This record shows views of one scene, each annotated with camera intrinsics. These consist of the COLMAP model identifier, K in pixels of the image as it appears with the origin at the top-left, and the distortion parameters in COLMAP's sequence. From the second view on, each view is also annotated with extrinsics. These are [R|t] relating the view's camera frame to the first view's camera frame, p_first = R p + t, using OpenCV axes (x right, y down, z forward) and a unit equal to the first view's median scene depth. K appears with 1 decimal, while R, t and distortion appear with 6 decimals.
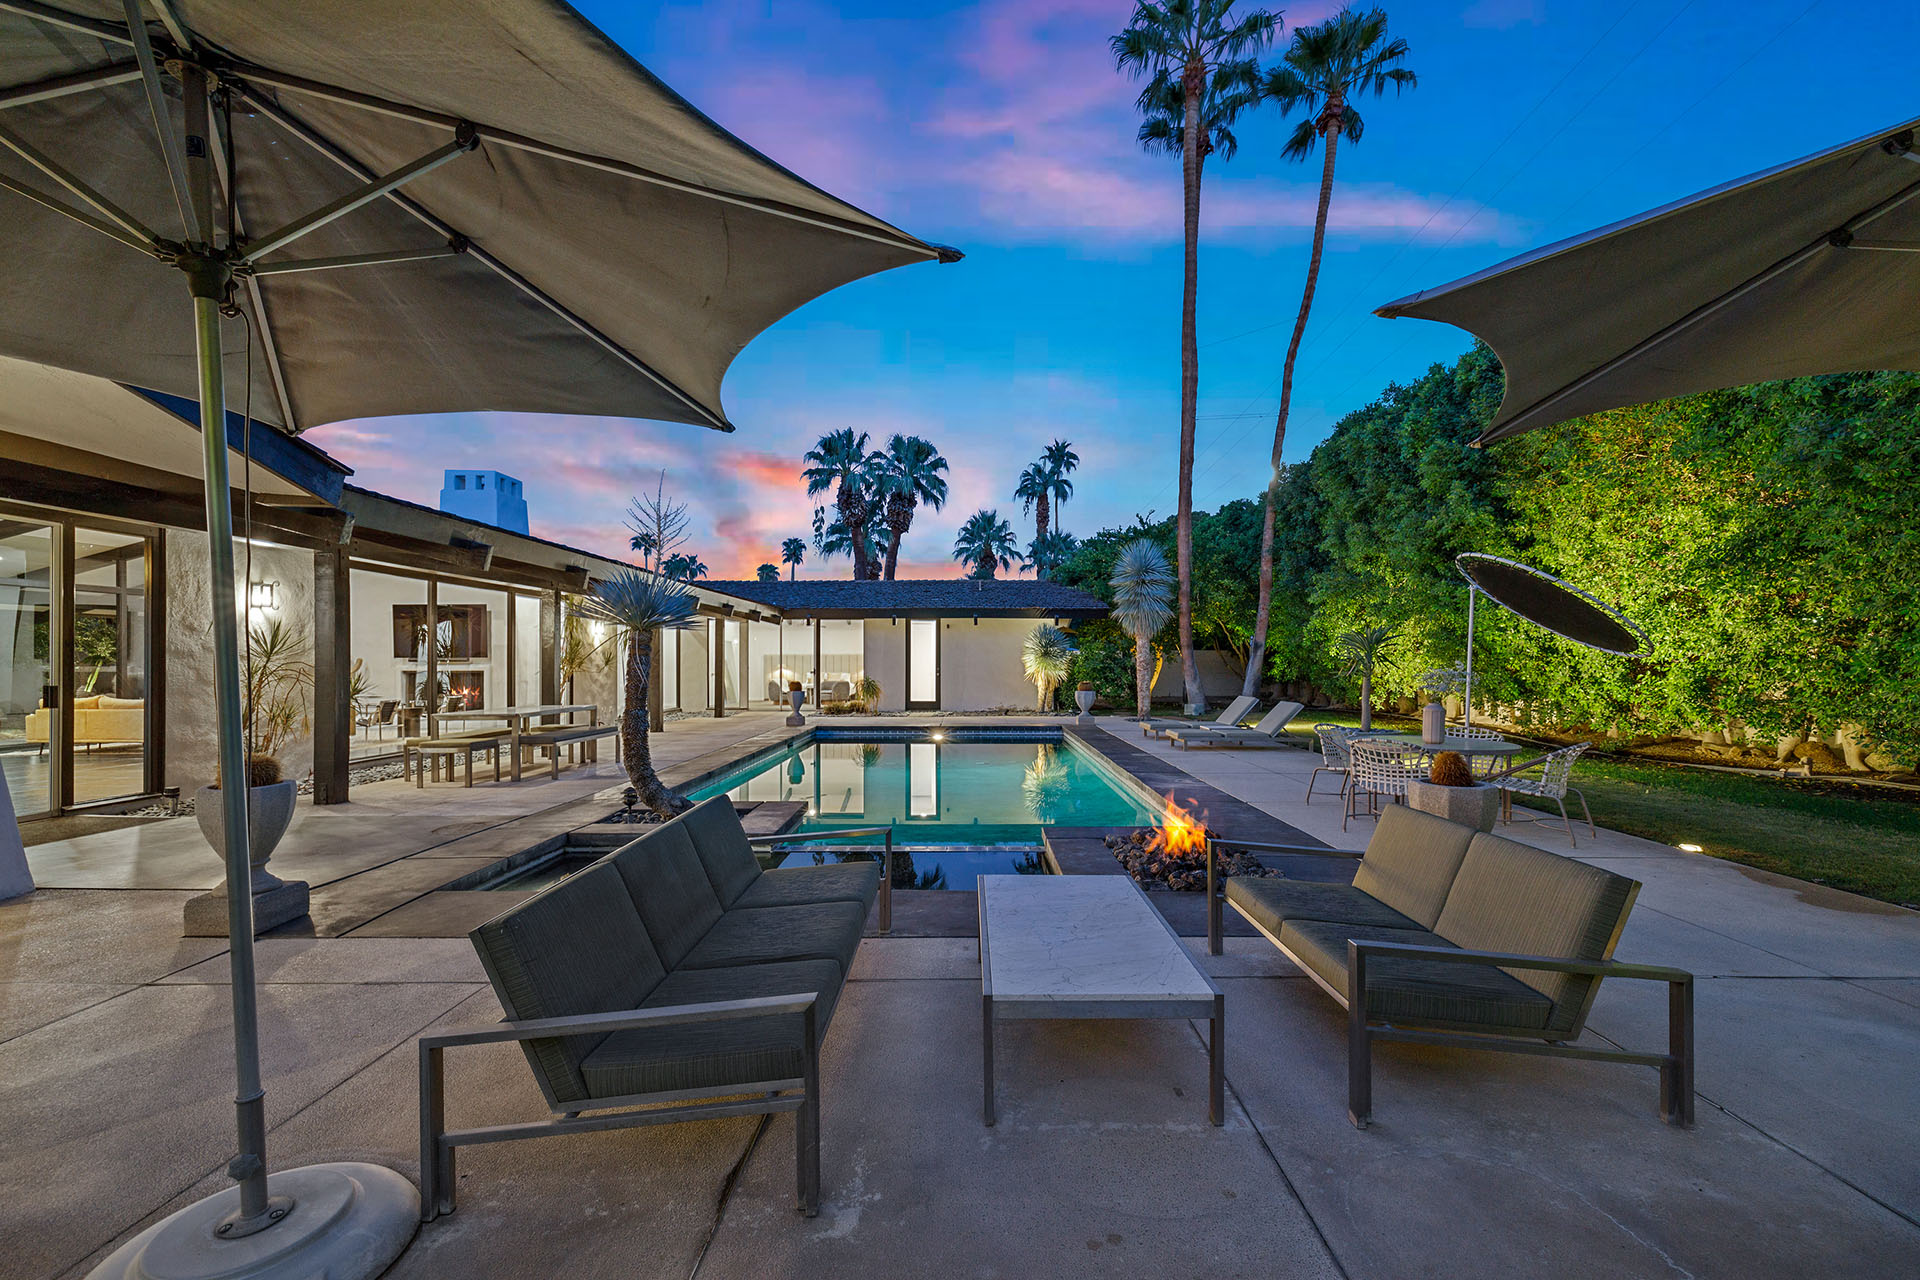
lens RADIAL K [[808.5, 0, 966.4], [0, 808.5, 655.5], [0, 0, 1]] dist [0.000785, 0.000305]
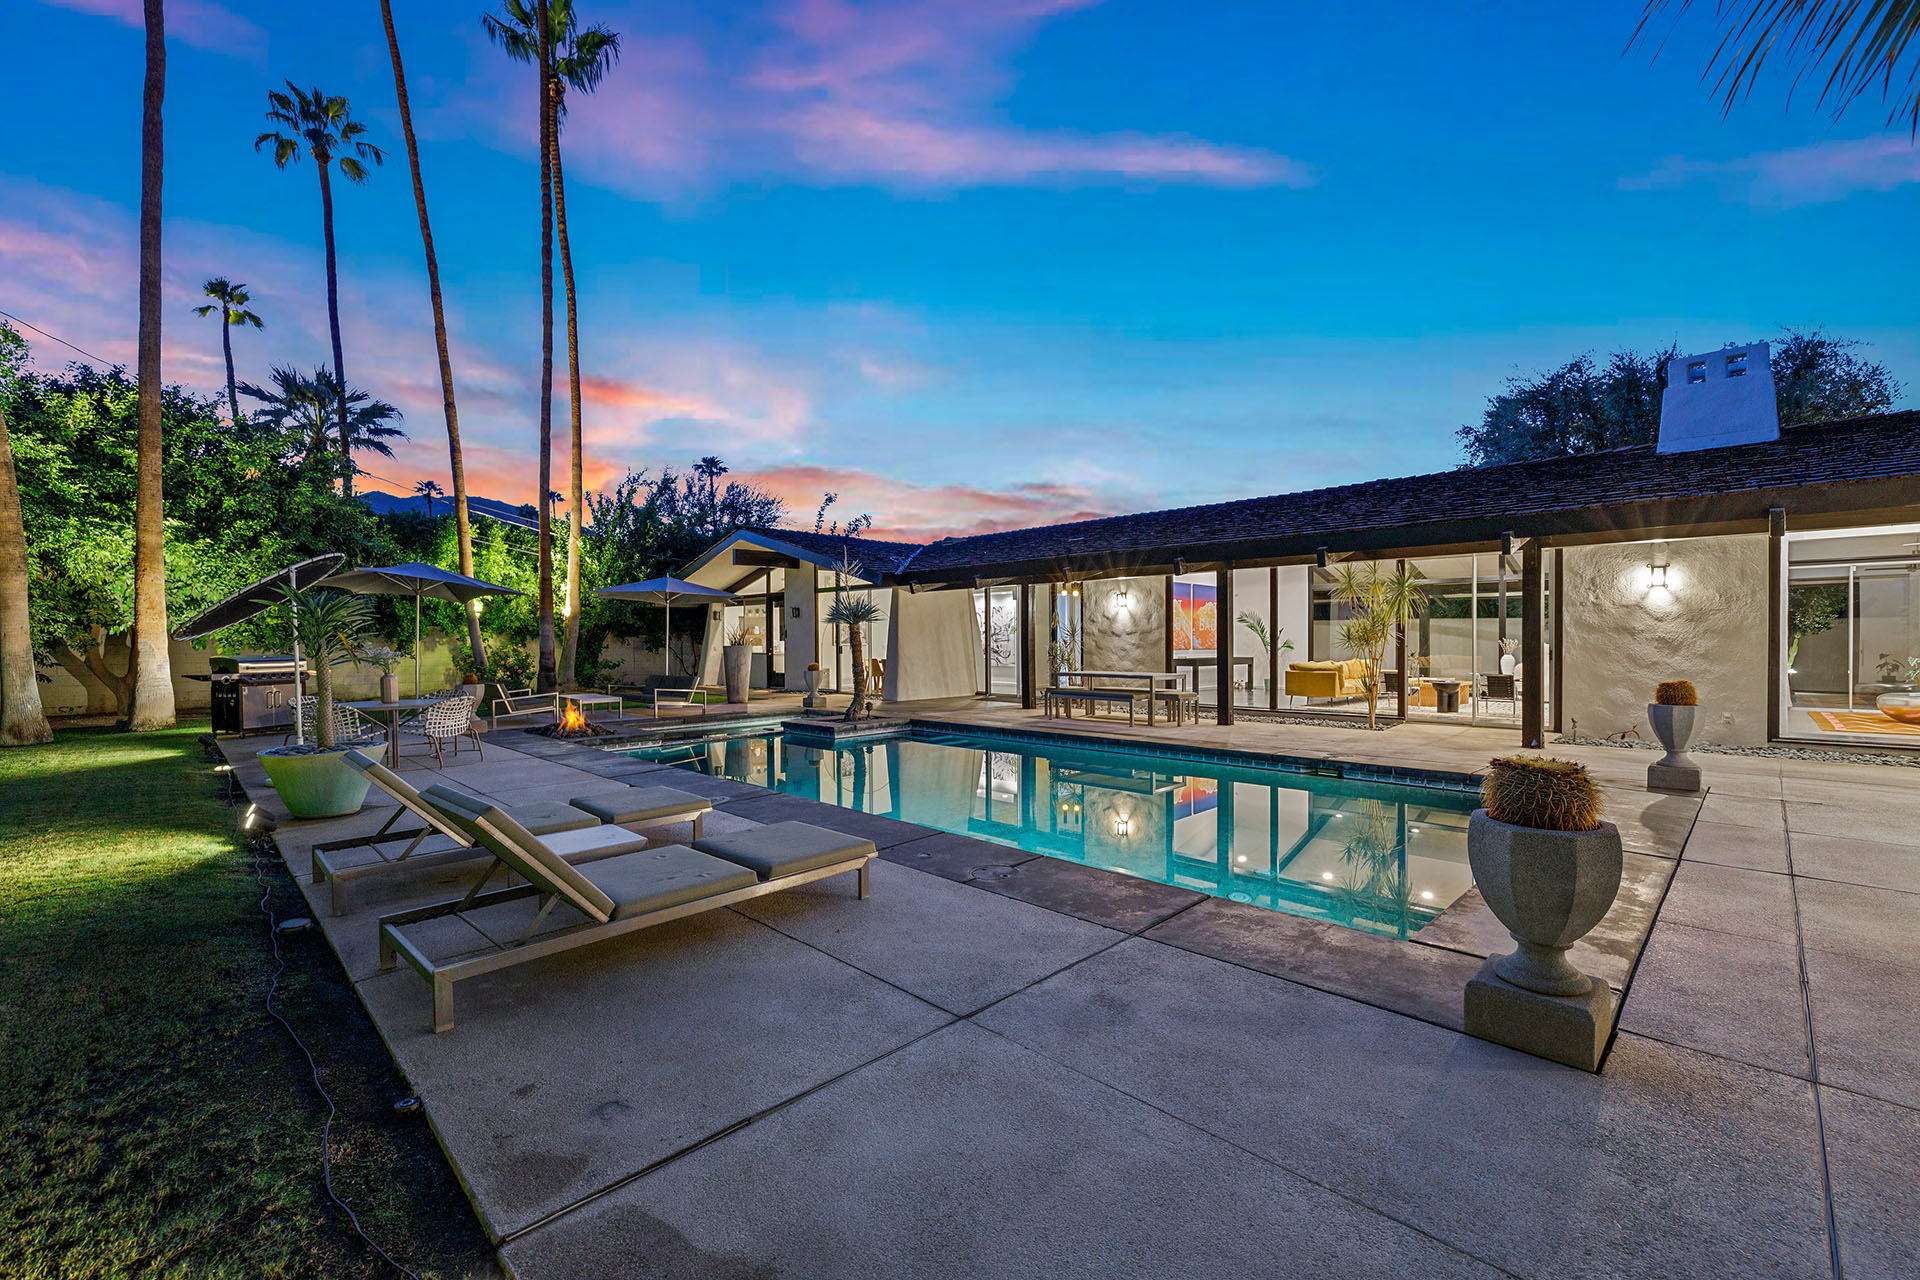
lens RADIAL K [[797.0, 0, 968.8], [0, 797.0, 649.0], [0, 0, 1]] dist [0.003877, -0.000055]
pose [[-0.695711, 0.013375, -0.718197, 0.261131], [0.011186, 0.999907, 0.007786, 0.006381], [0.718235, -0.002617, -0.695796, 0.809341]]
